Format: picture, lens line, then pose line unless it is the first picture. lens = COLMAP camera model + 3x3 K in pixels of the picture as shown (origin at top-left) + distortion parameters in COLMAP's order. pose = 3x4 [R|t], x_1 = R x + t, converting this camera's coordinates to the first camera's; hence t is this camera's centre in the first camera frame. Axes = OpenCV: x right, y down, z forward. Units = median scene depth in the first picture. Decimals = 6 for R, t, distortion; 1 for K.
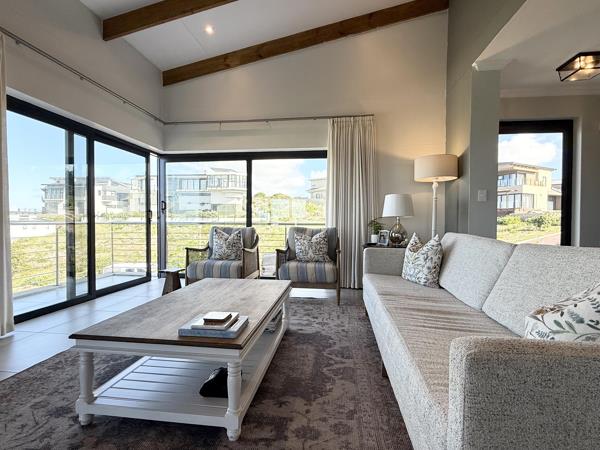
lens RADIAL K [[299.6, 0, 298.2], [0, 299.6, 226.1], [0, 0, 1]] dist [-0.000011, 0.000532]
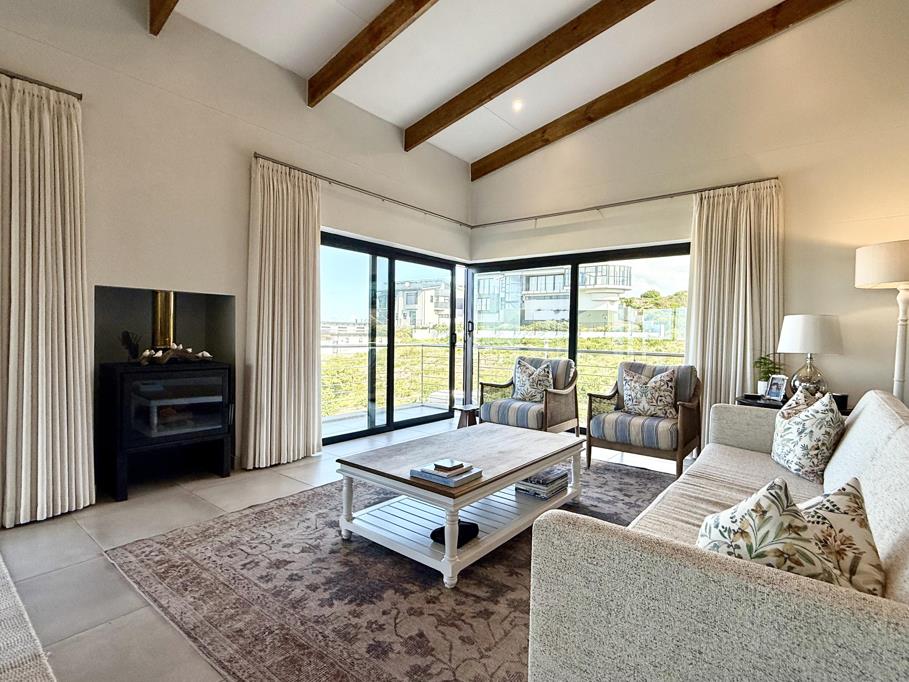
lens RADIAL K [[453.9, 0, 451.8], [0, 453.9, 342.7], [0, 0, 1]] dist [-0.000011, 0.000532]
pose [[0.854762, 0.021245, -0.518585, 0.203559], [-0.021347, 0.999755, 0.005772, -0.043310], [0.518581, 0.006137, 0.855007, -0.111187]]
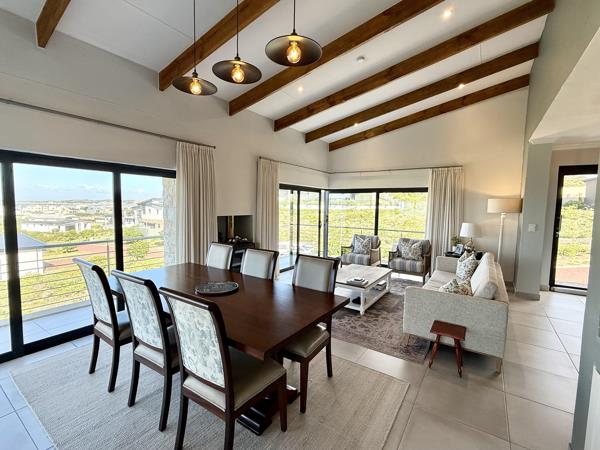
lens RADIAL K [[277.5, 0, 298.1], [0, 277.5, 226.9], [0, 0, 1]] dist [-0.001276, -0.000190]
pose [[0.894022, 0.044595, -0.445798, 0.174757], [-0.018071, 0.997813, 0.063576, -0.164703], [0.447659, -0.048782, 0.892873, -0.736265]]
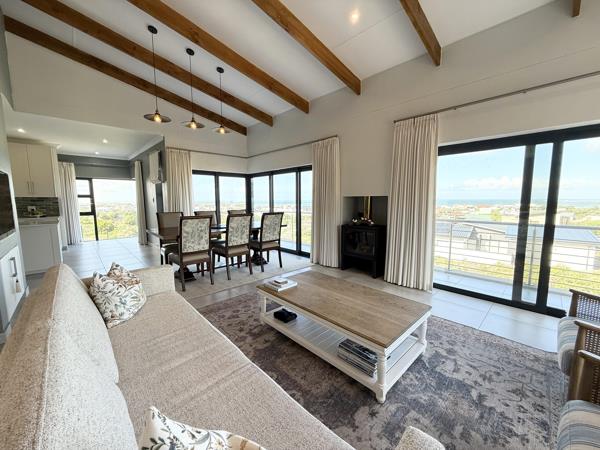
lens RADIAL K [[238.1, 0, 300.0], [0, 238.1, 225.0], [0, 0, 1]] dist [0.001142, 0.000171]
pose [[-0.629241, 0.077834, -0.773303, 0.371391], [-0.013806, 0.993696, 0.111251, -0.112176], [0.777087, 0.080680, -0.624200, 0.852695]]
